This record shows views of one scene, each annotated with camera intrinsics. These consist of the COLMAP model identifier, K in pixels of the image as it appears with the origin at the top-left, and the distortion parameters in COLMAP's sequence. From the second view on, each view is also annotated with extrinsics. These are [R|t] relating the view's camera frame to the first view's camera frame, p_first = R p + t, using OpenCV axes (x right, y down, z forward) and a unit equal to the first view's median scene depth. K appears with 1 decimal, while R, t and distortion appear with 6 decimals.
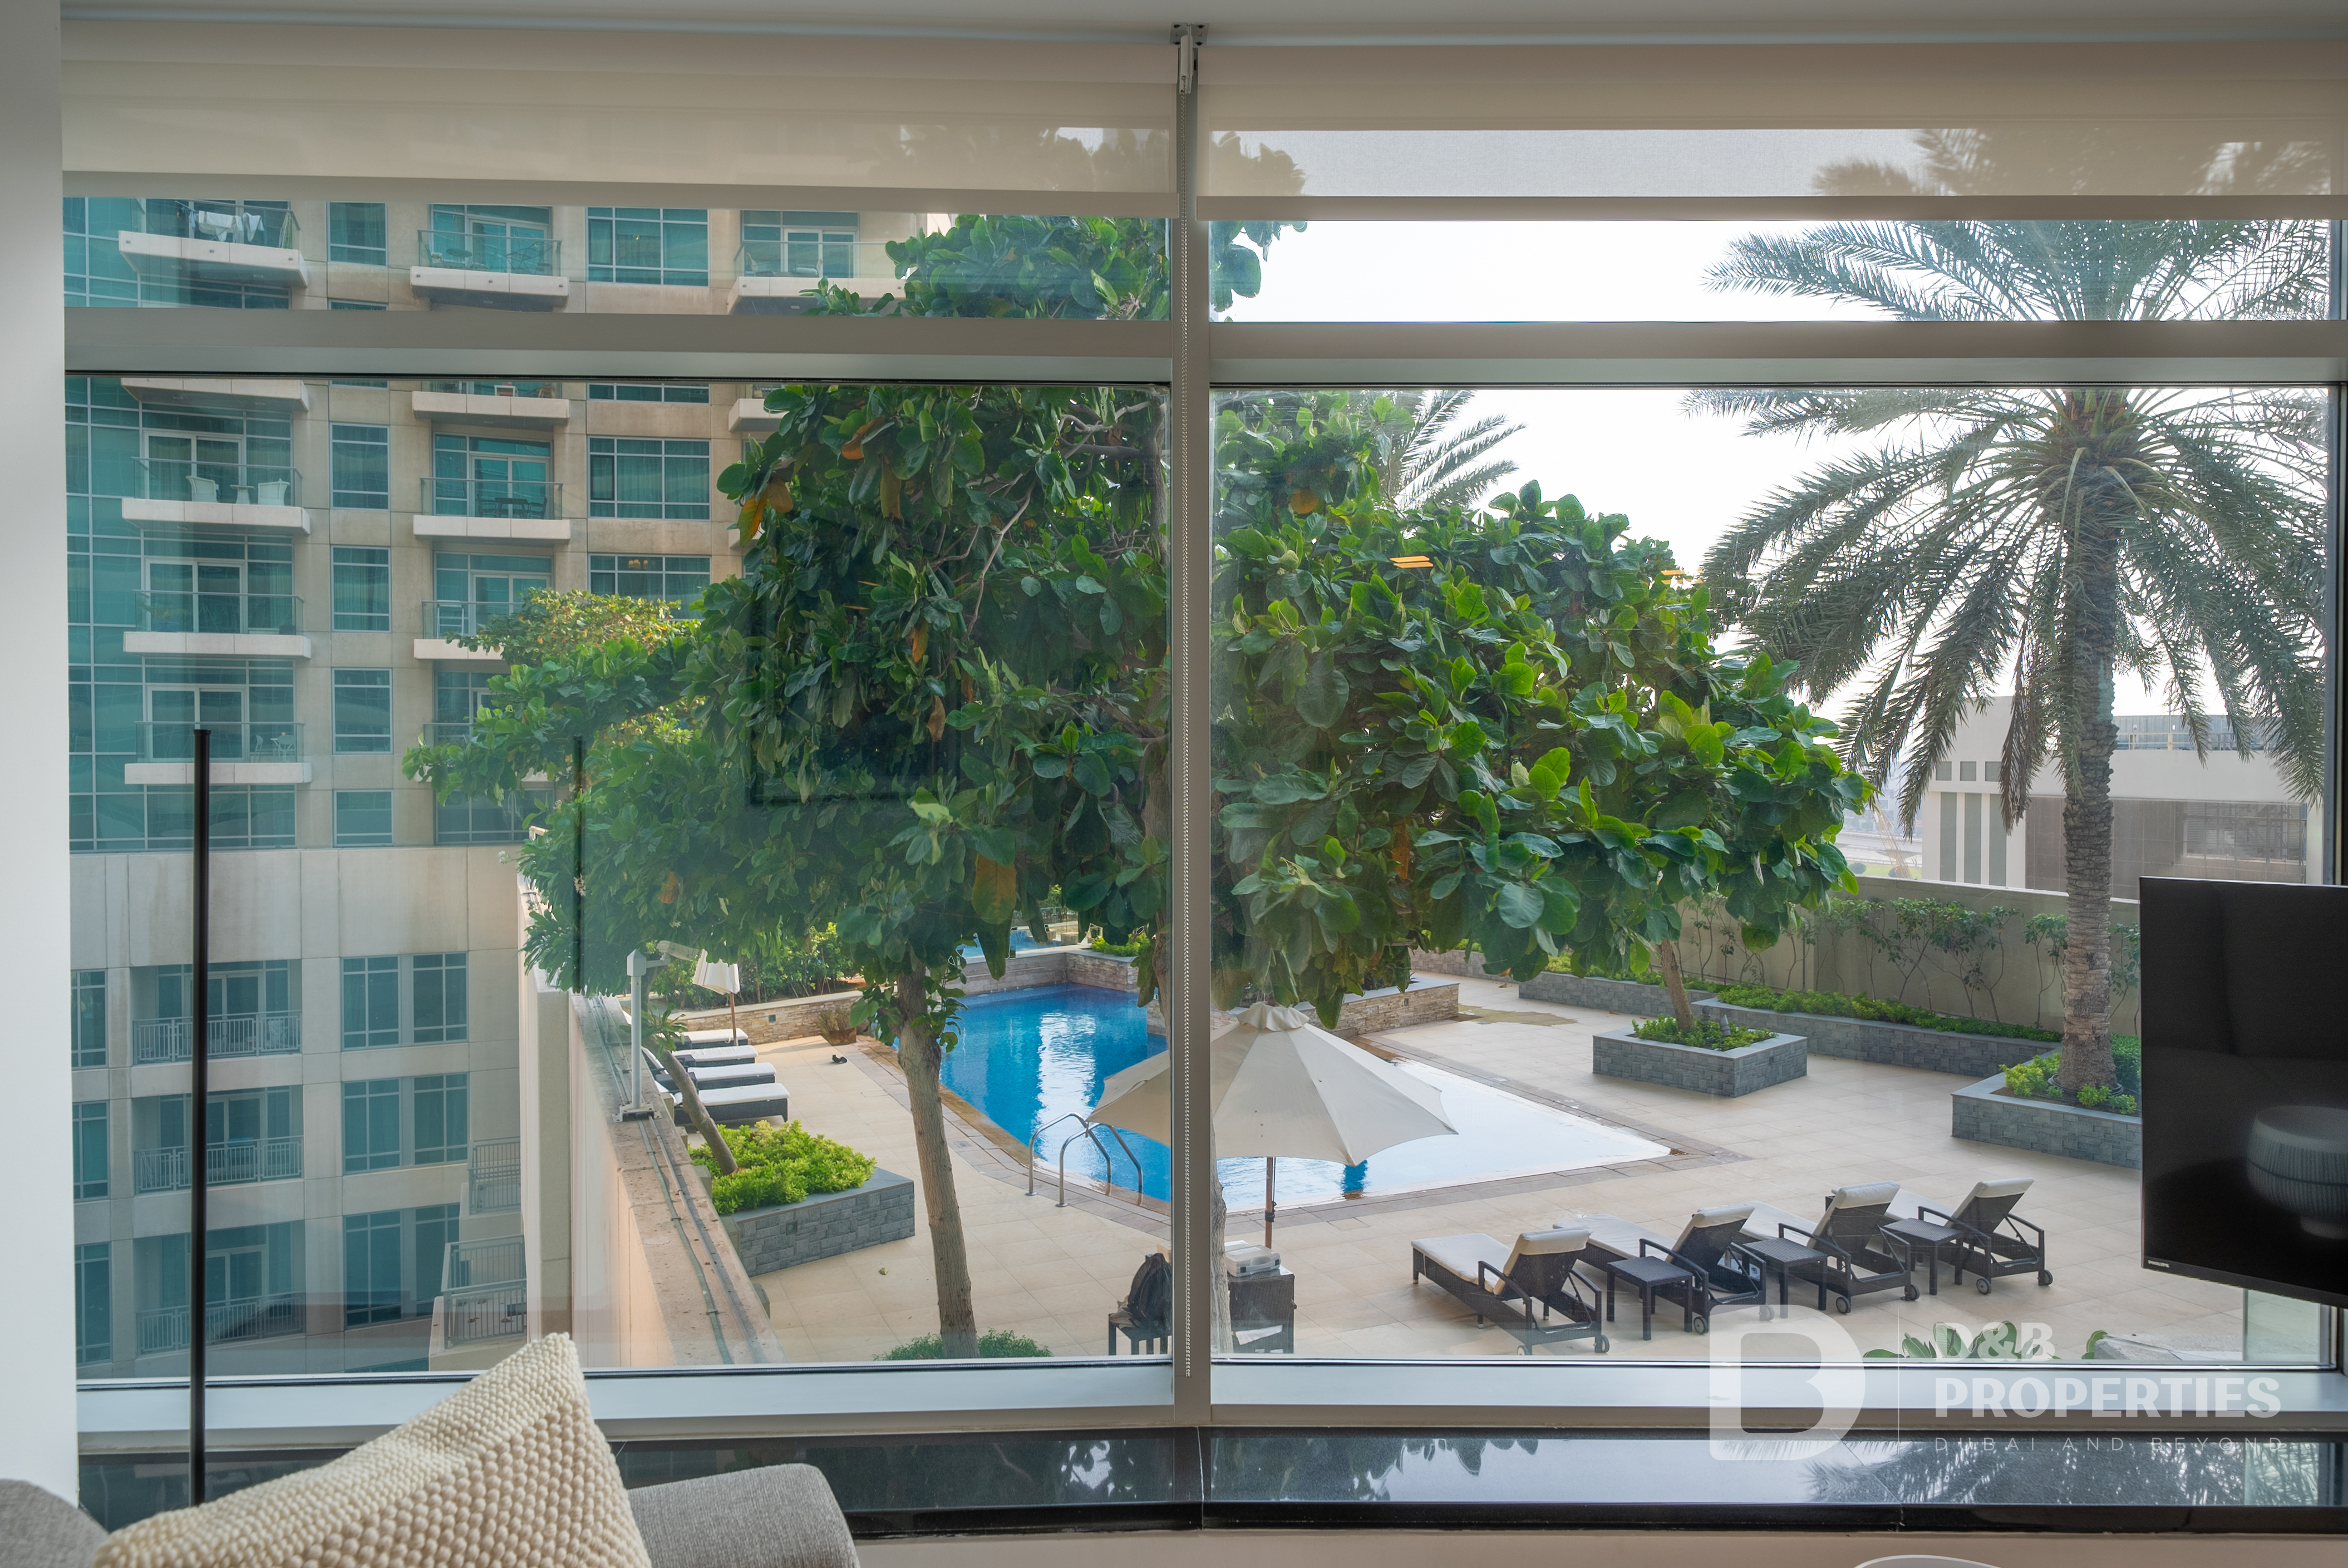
lens RADIAL K [[1546.7, 0, 1210.9], [0, 1546.7, 775.5], [0, 0, 1]] dist [0.000214, -0.000800]
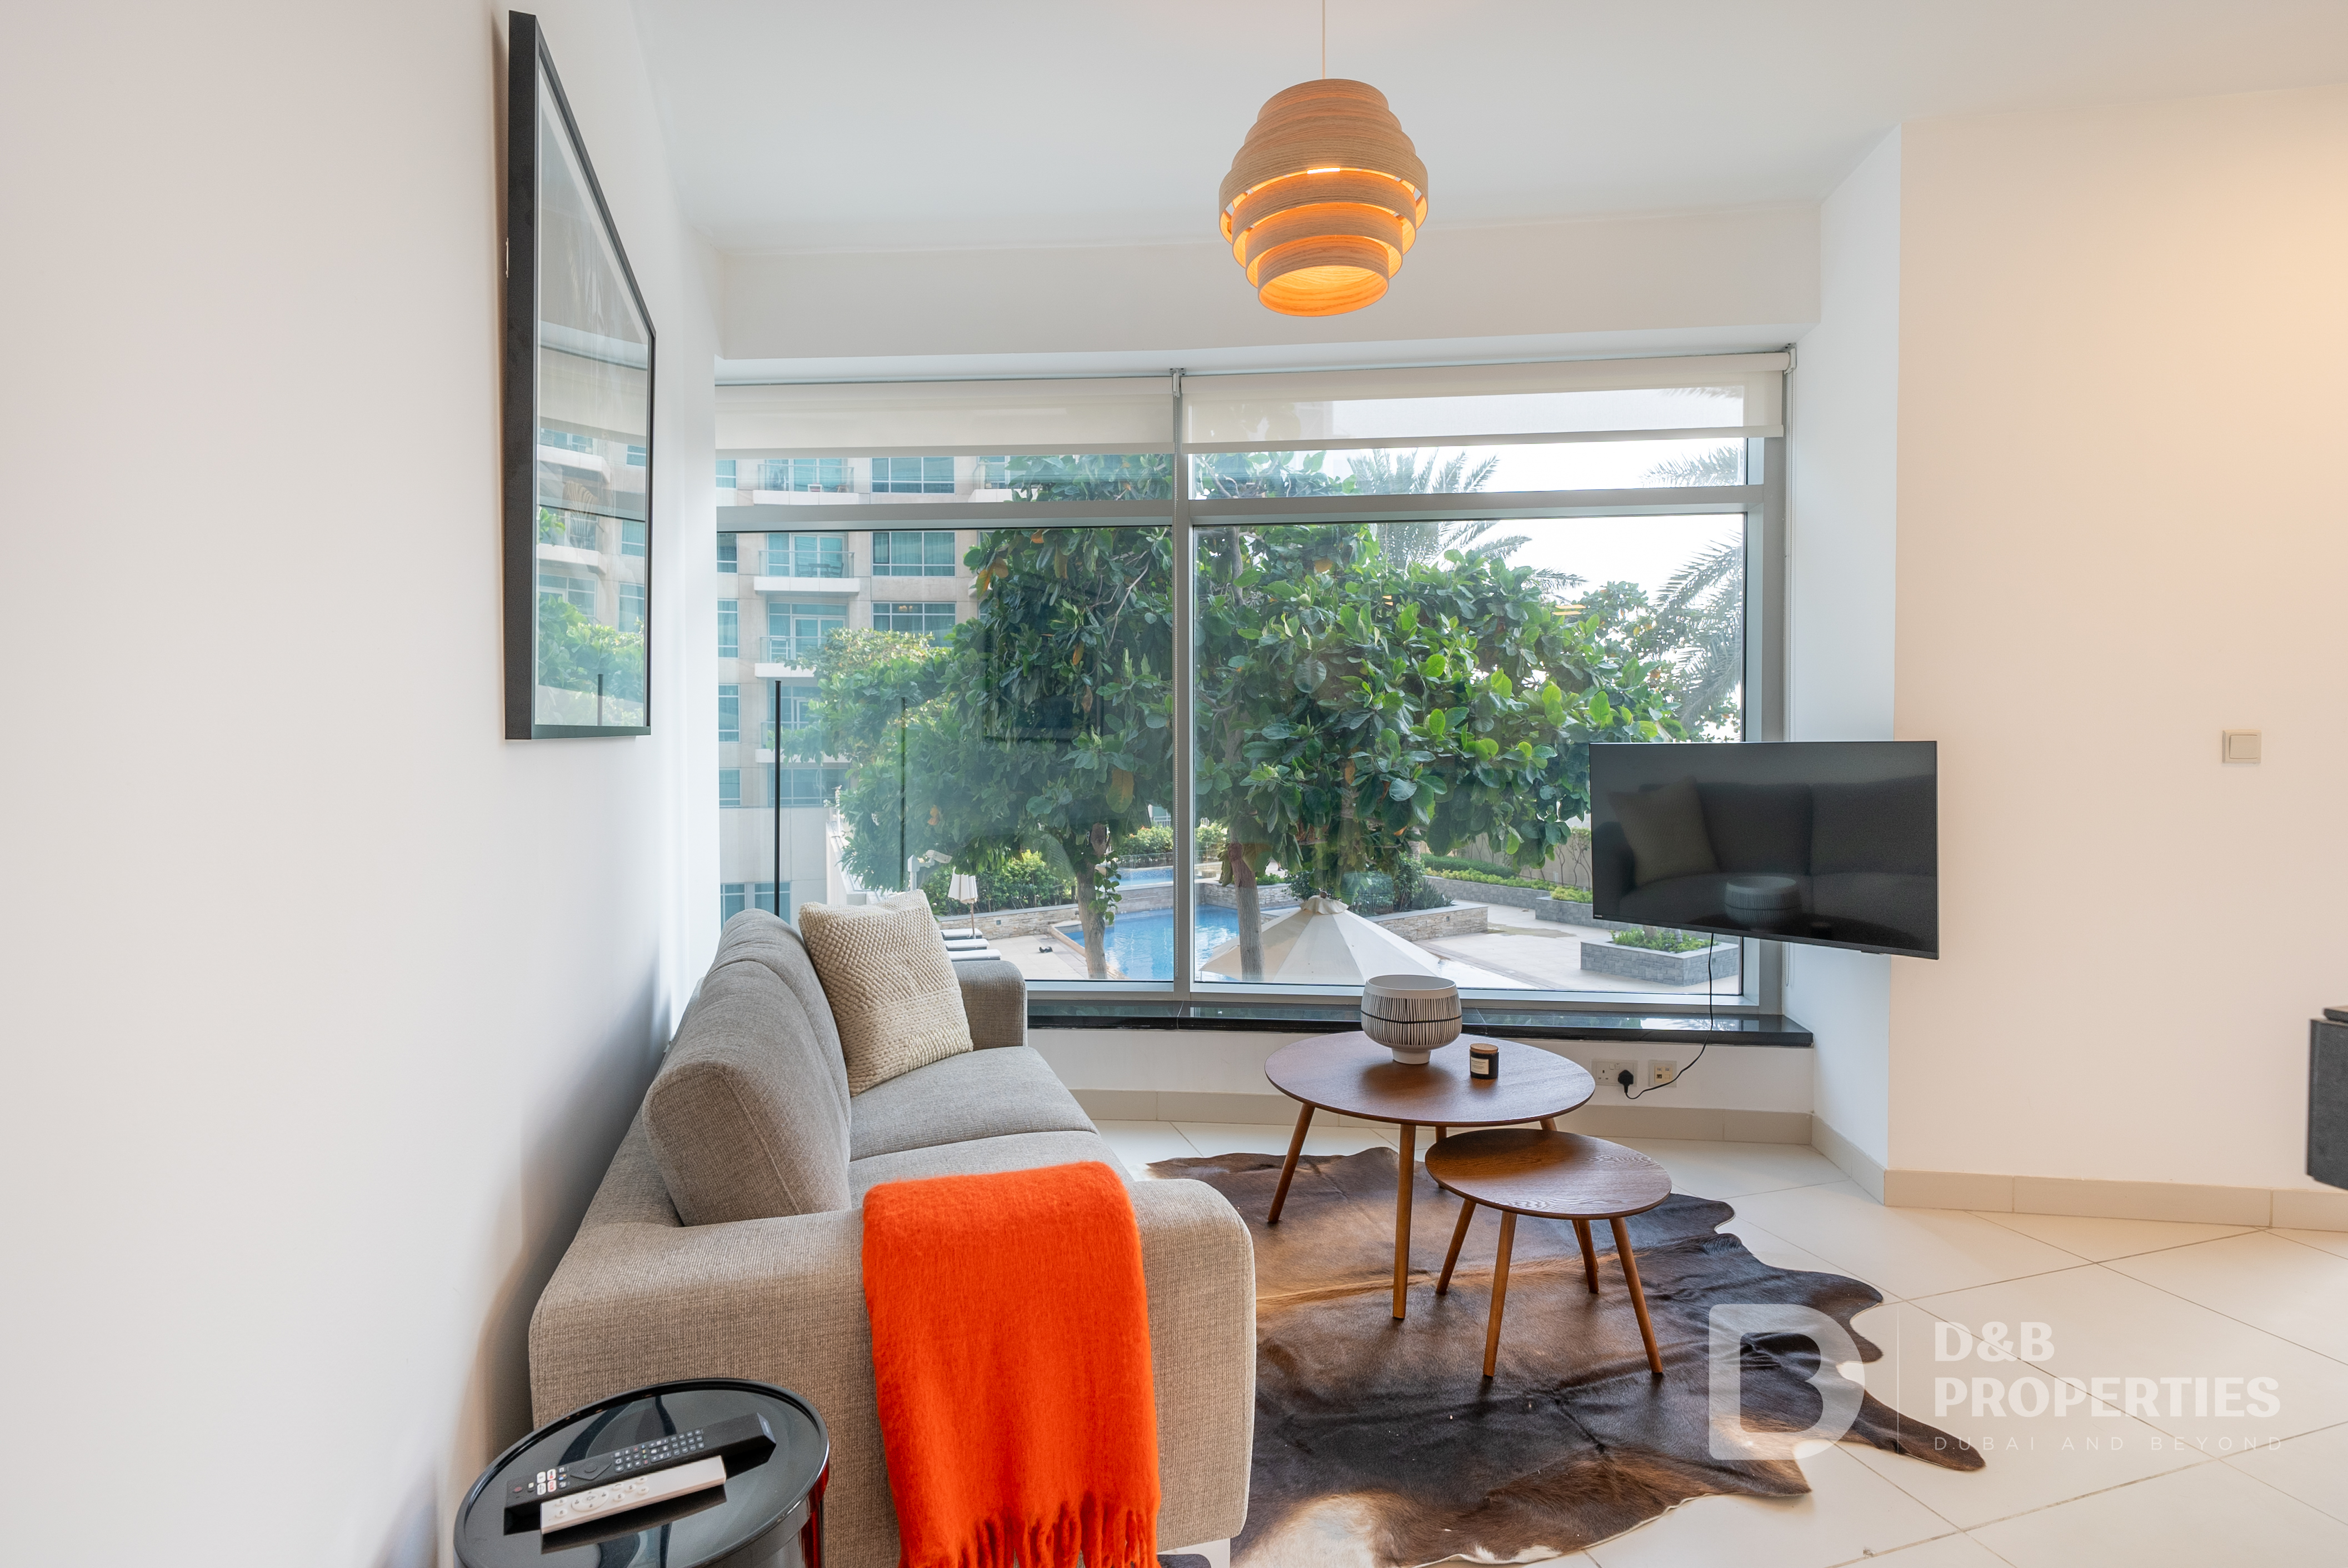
lens RADIAL K [[1183.1, 0, 1174.0], [0, 1183.1, 784.0], [0, 0, 1]] dist [0.000299, 0.000003]
pose [[0.991622, 0.001939, -0.129157, 0.039986], [0.000240, 0.999858, 0.016858, 0.017623], [0.129172, -0.016748, 0.991481, -0.135547]]
